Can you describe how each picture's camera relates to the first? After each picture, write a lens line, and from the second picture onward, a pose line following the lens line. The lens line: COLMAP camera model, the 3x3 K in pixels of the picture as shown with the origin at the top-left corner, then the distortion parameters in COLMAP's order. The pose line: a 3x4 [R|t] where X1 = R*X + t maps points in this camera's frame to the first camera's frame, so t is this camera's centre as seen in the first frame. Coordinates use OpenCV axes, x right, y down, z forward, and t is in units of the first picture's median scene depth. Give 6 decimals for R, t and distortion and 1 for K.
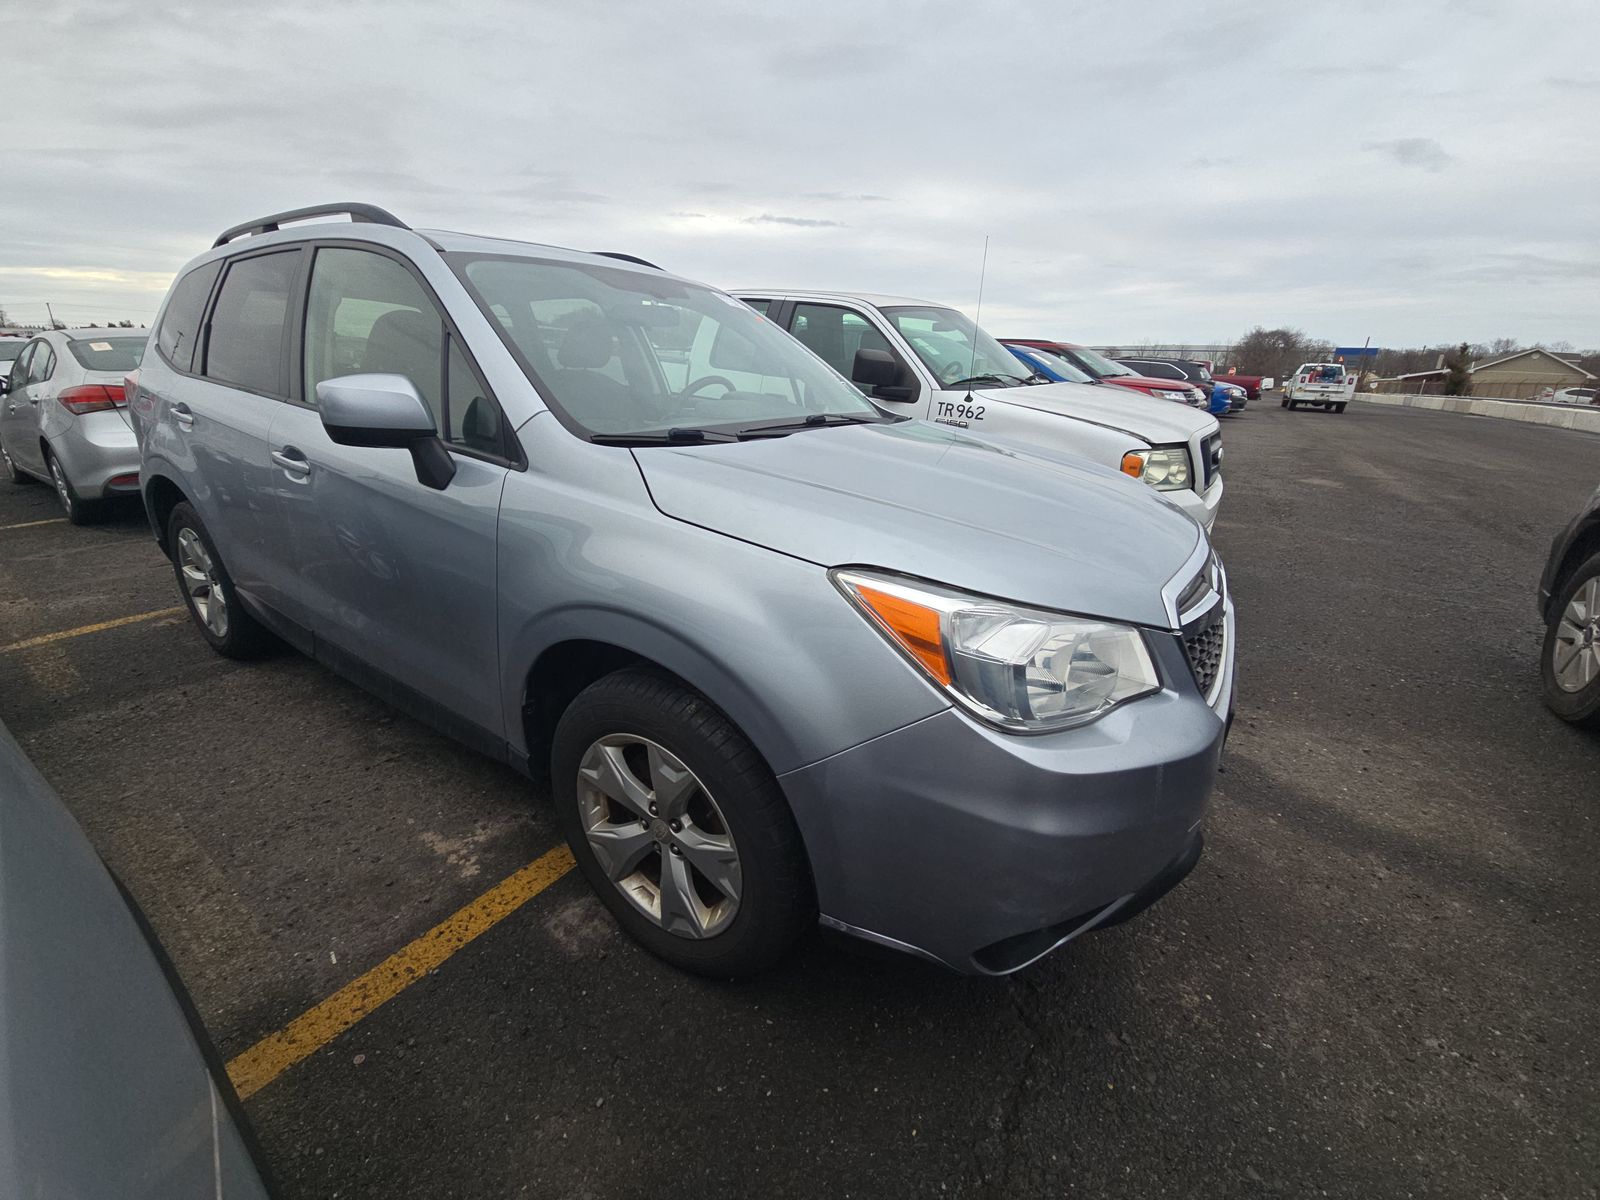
lens RADIAL K [[656.8, 0, 804.6], [0, 656.8, 592.3], [0, 0, 1]] dist [0.035769, -0.024437]
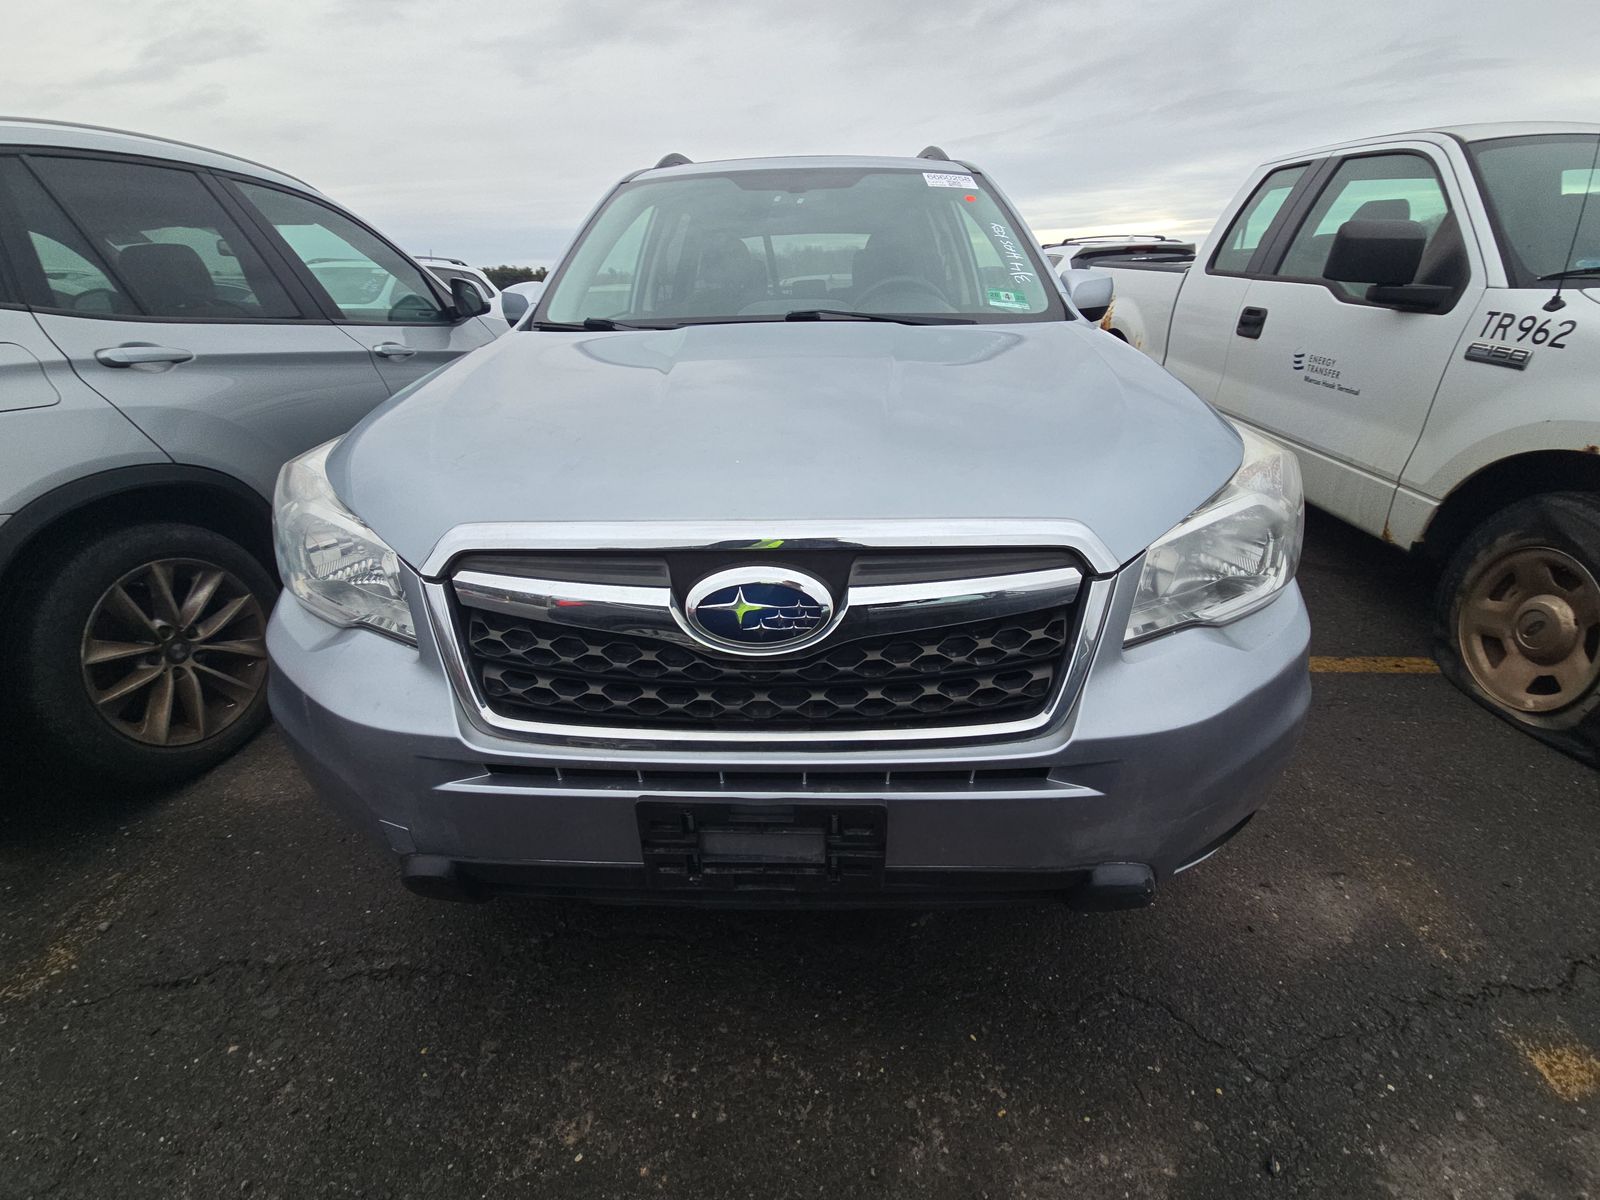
lens RADIAL K [[656.8, 0, 804.6], [0, 656.8, 592.3], [0, 0, 1]] dist [0.035769, -0.024437]
pose [[0.506811, 0.313143, -0.803171, 1.662062], [-0.248498, 0.945211, 0.211716, -0.224364], [0.825464, 0.092287, 0.556859, 1.146647]]
